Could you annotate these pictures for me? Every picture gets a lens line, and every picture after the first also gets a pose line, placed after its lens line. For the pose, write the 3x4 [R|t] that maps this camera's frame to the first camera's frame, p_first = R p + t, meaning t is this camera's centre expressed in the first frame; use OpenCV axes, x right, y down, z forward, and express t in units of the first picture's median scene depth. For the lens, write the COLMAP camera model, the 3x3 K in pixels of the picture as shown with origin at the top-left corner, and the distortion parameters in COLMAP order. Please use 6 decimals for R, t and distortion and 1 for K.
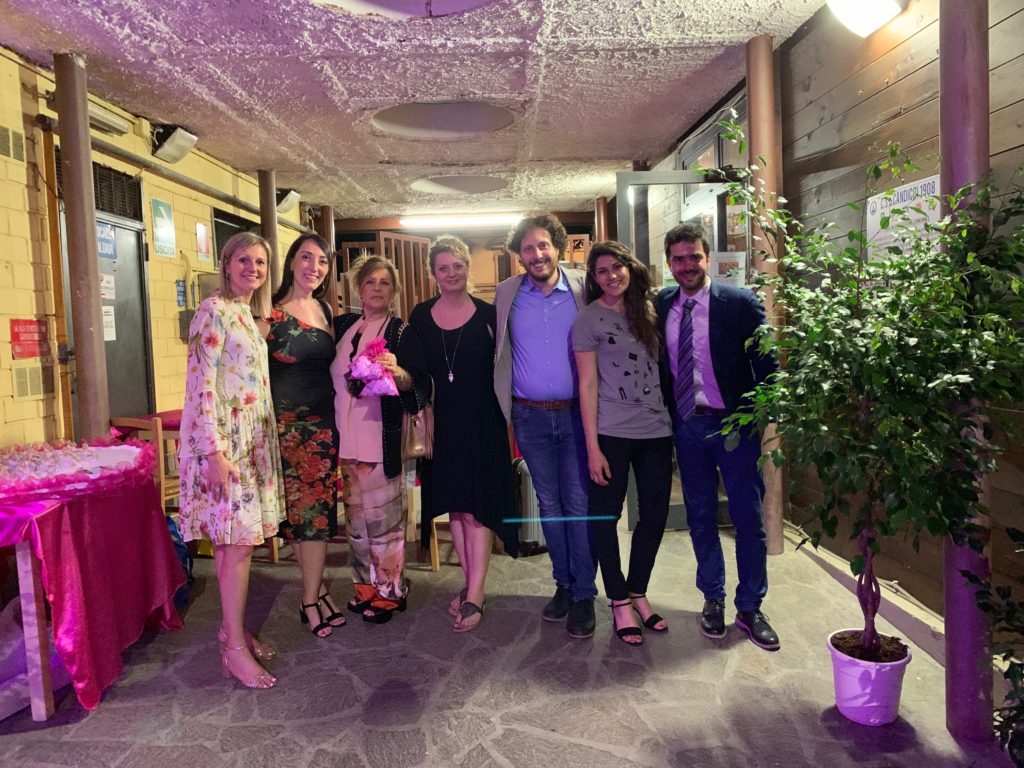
lens RADIAL K [[805.2, 0, 497.5], [0, 805.2, 381.2], [0, 0, 1]] dist [0.007183, 0.006018]
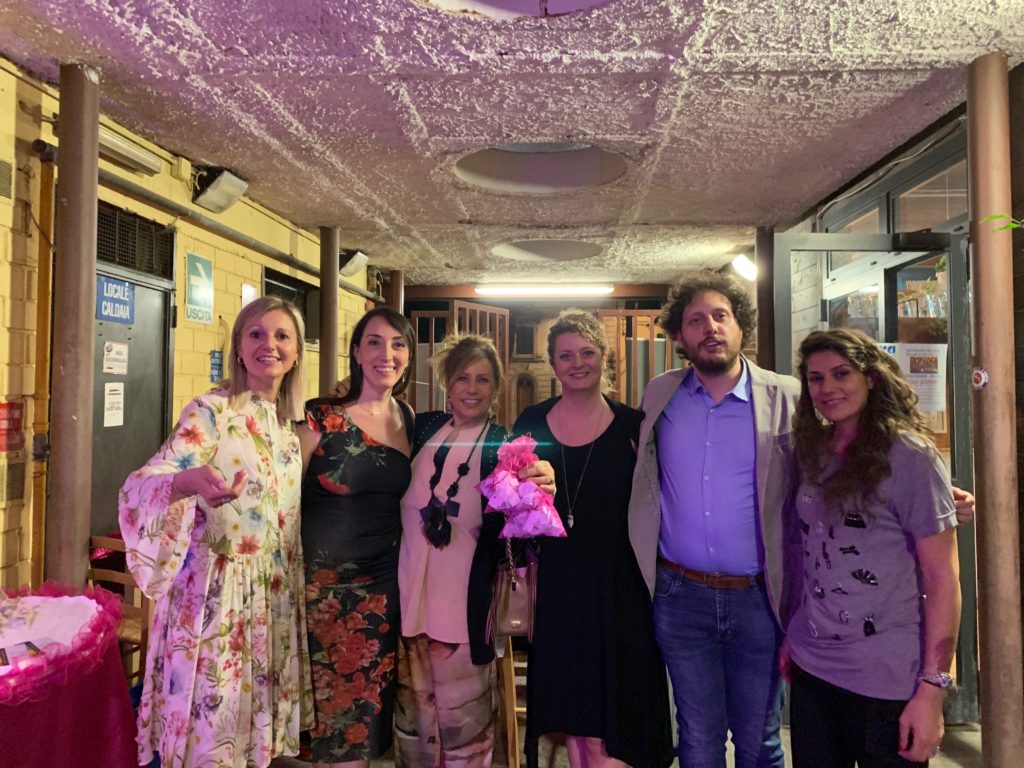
lens RADIAL K [[774.7, 0, 512.0], [0, 774.7, 384.0], [0, 0, 1]] dist [0.008205, -0.005813]
pose [[0.997710, 0.037443, -0.056327, -0.051988], [-0.041742, 0.996142, -0.077194, -0.051247], [0.053219, 0.079368, 0.995424, 0.270301]]
